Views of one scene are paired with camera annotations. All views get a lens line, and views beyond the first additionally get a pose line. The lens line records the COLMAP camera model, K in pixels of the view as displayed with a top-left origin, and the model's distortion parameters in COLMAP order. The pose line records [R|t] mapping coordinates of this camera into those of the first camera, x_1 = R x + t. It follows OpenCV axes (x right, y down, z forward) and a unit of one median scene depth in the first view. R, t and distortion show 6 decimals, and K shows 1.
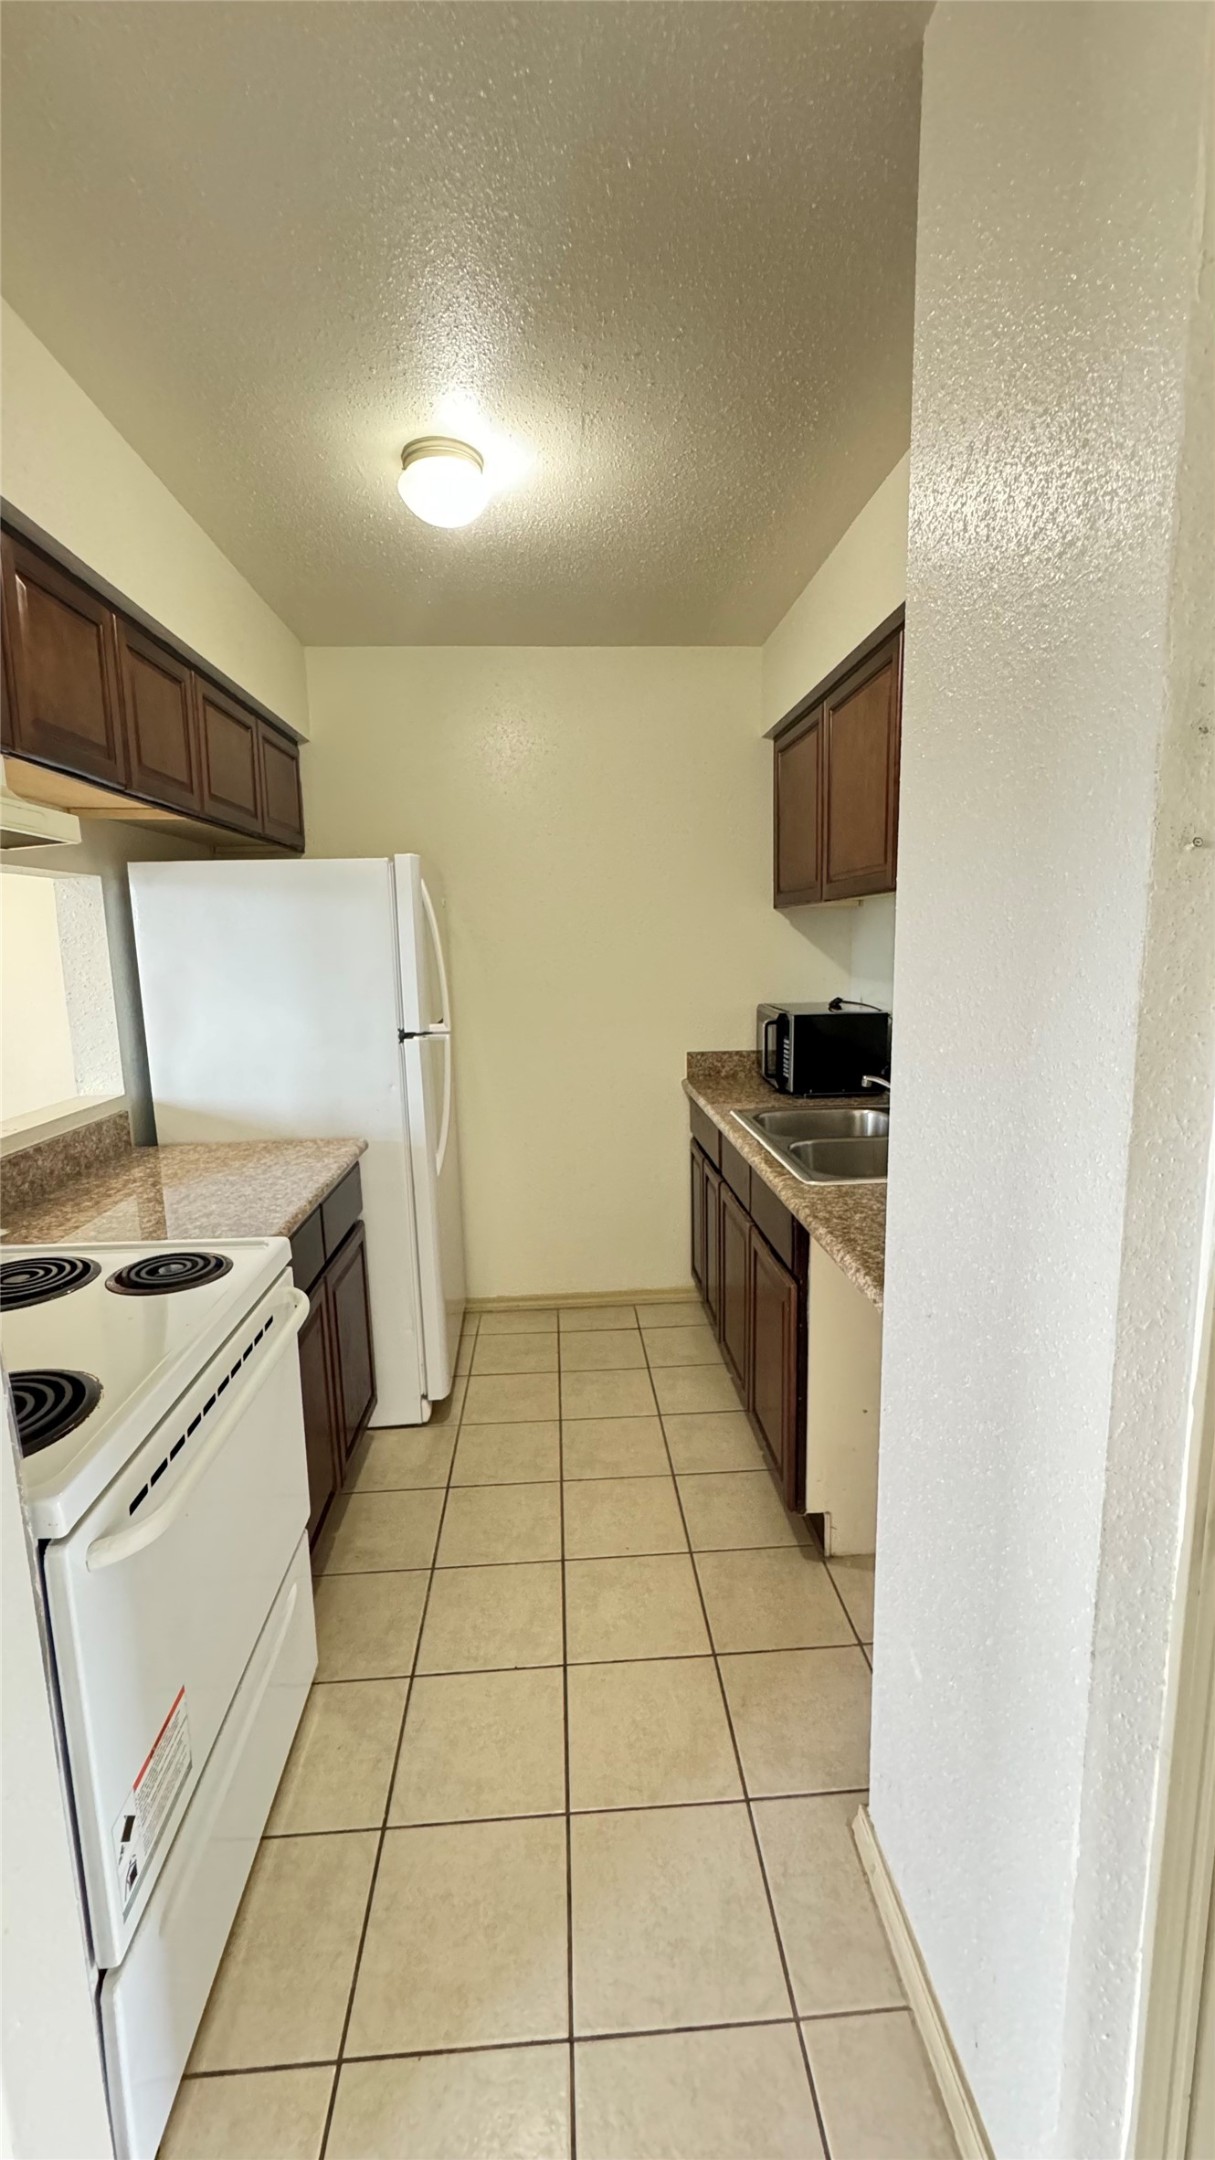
lens RADIAL K [[866.4, 0, 611.8], [0, 866.4, 1080.5], [0, 0, 1]] dist [-0.004270, 0.000474]
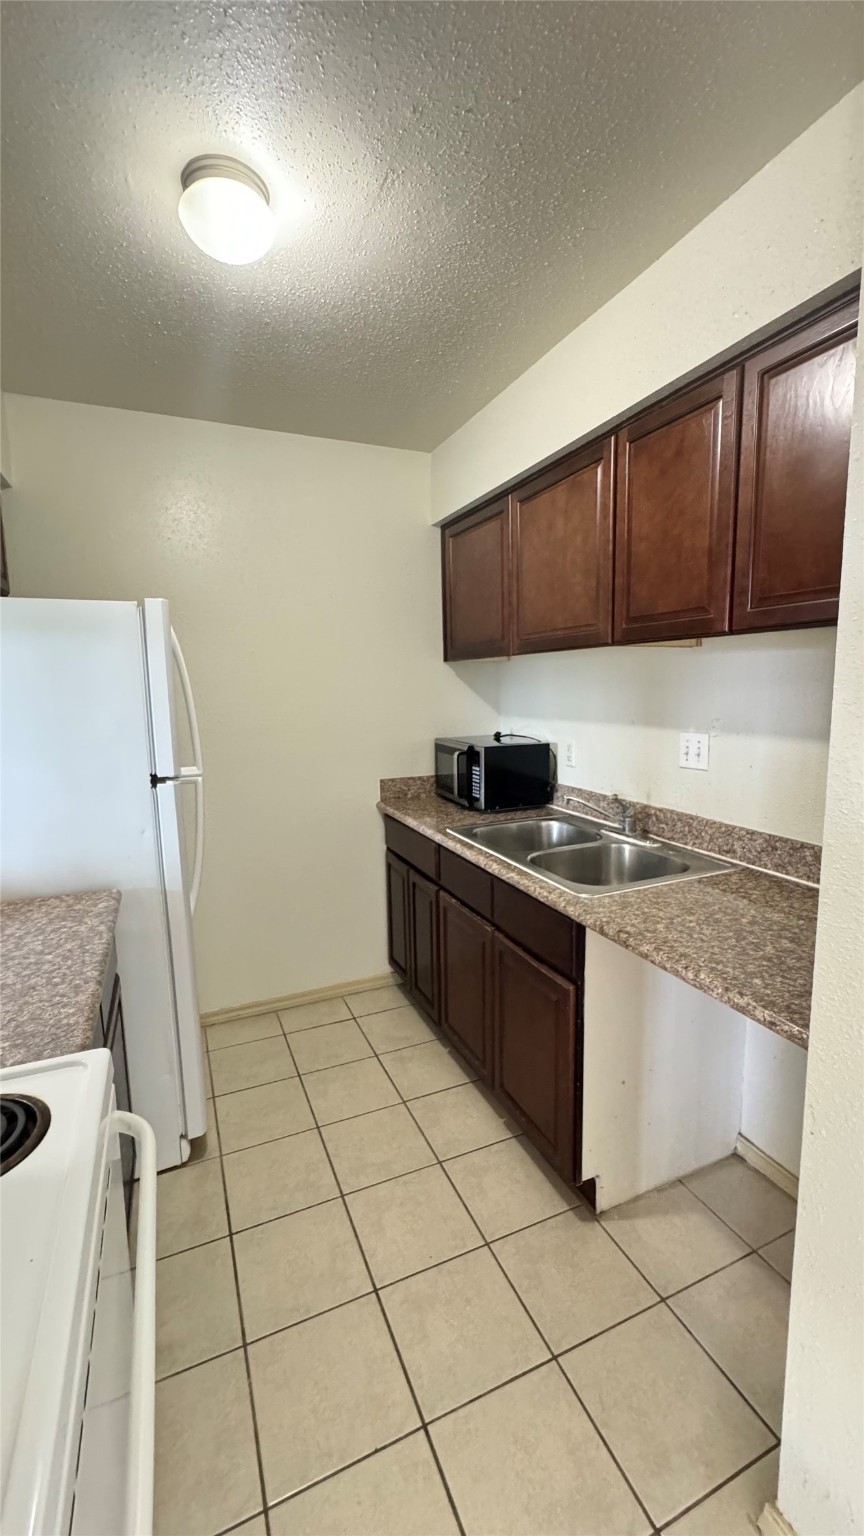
lens RADIAL K [[616.1, 0, 433.1], [0, 616.1, 767.8], [0, 0, 1]] dist [-0.004270, 0.000474]
pose [[0.941934, -0.040629, 0.333330, -0.175214], [0.051970, 0.998331, -0.025174, -0.031856], [-0.331751, 0.041035, 0.942474, 0.226772]]
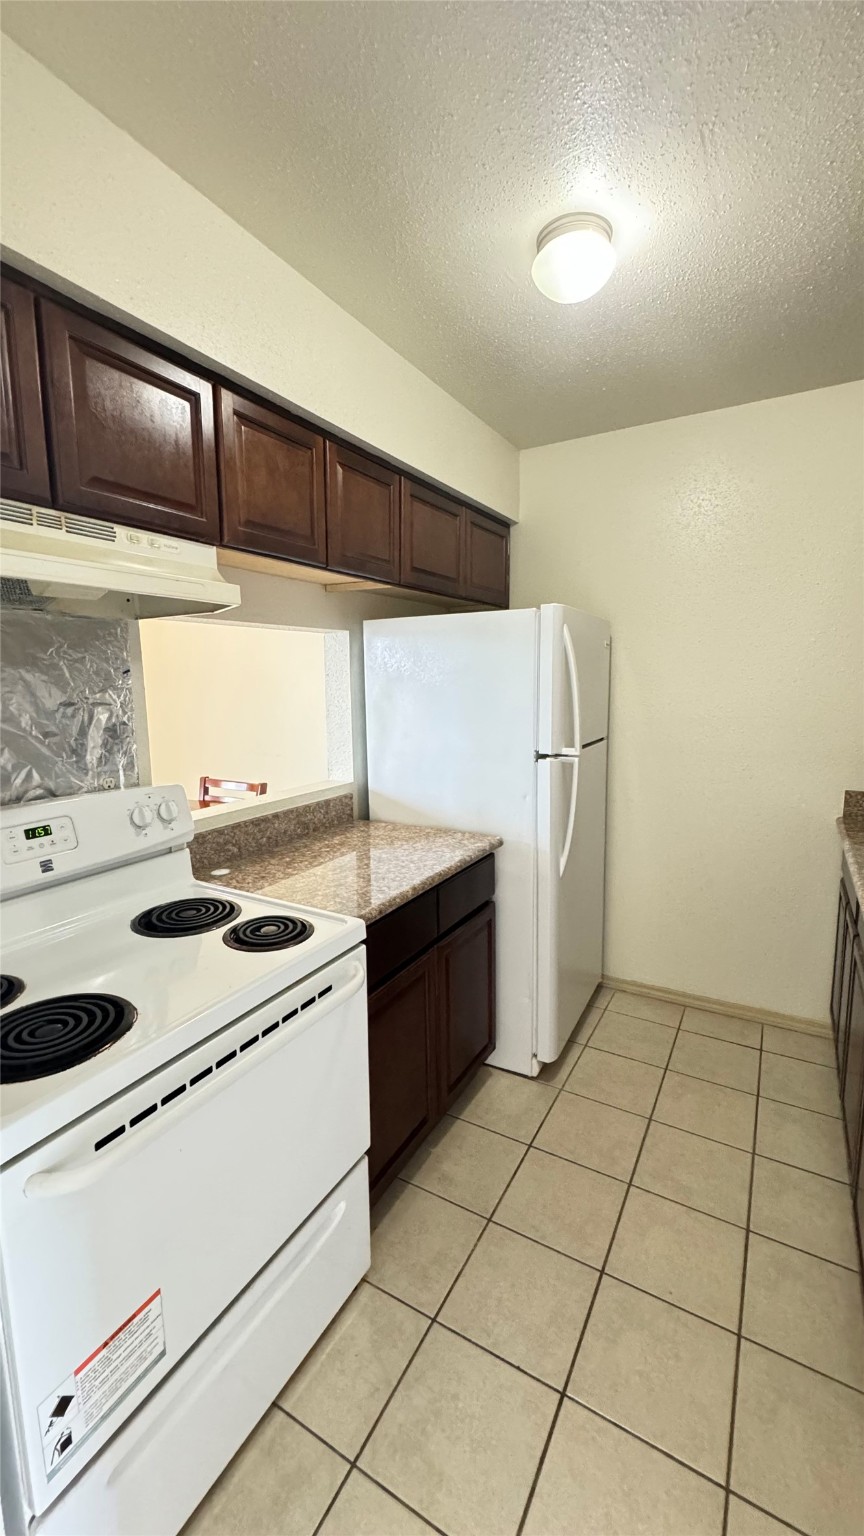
lens RADIAL K [[616.1, 0, 433.9], [0, 616.1, 767.6], [0, 0, 1]] dist [-0.004270, 0.000474]
pose [[0.831871, 0.088208, -0.547914, 0.106748], [-0.093218, 0.995470, 0.018732, -0.038204], [0.547084, 0.035493, 0.836325, 0.208392]]
